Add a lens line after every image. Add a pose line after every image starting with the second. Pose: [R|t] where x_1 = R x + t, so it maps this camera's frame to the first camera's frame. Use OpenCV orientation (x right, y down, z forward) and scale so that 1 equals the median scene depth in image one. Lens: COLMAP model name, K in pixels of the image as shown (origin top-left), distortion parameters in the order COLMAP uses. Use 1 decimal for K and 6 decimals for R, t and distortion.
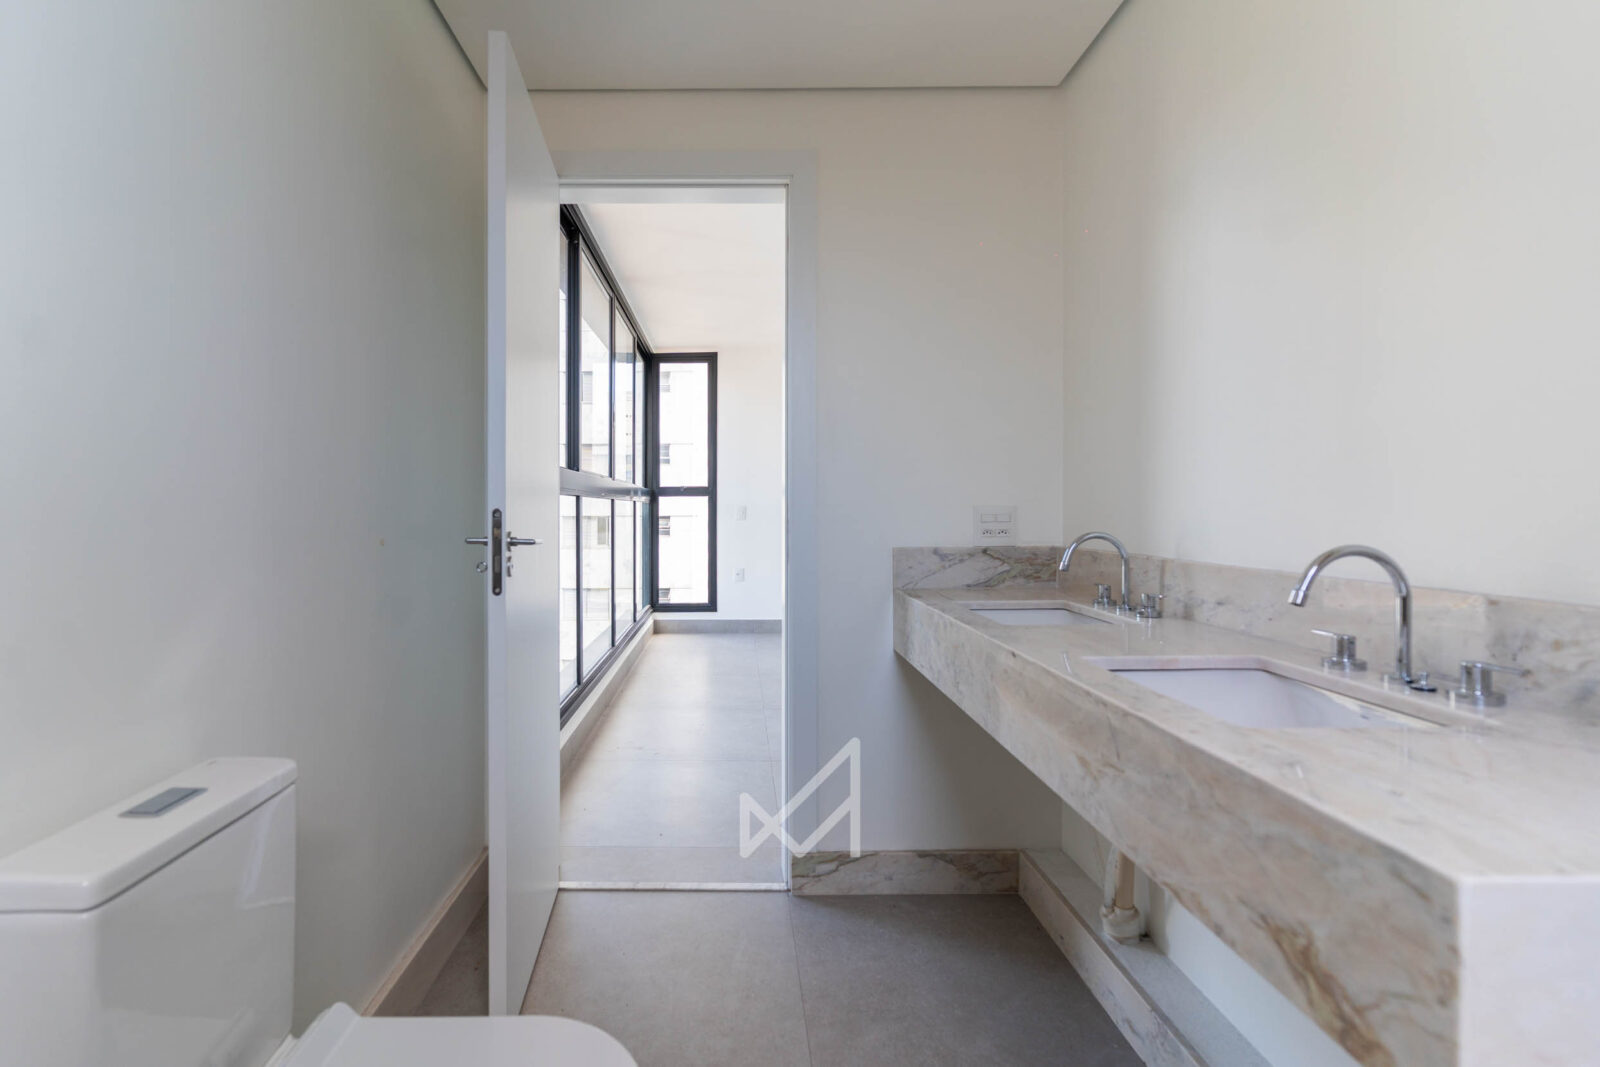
lens RADIAL K [[766.2, 0, 796.3], [0, 766.2, 518.9], [0, 0, 1]] dist [0.004264, -0.001227]
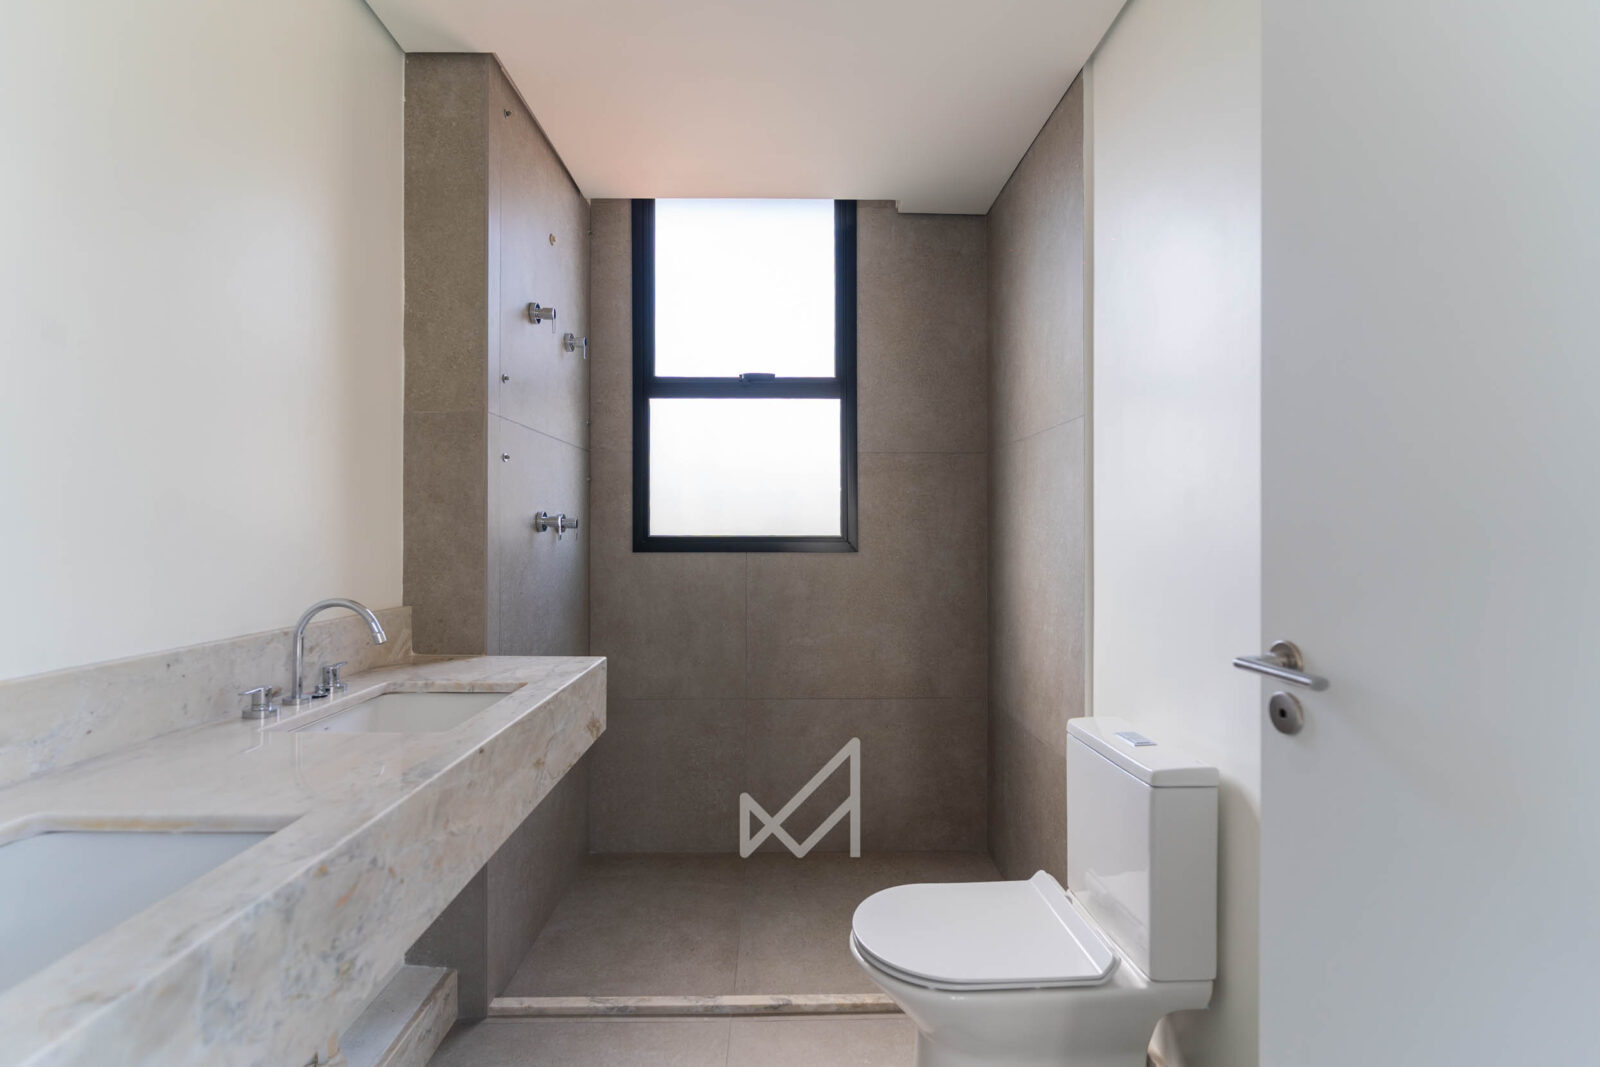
lens RADIAL K [[766.2, 0, 797.2], [0, 766.2, 536.2], [0, 0, 1]] dist [0.004264, -0.001227]
pose [[-0.998580, -0.000812, 0.053272, -0.132439], [-0.000190, 0.999932, 0.011685, -0.086702], [-0.053278, 0.011658, -0.998512, 2.228118]]
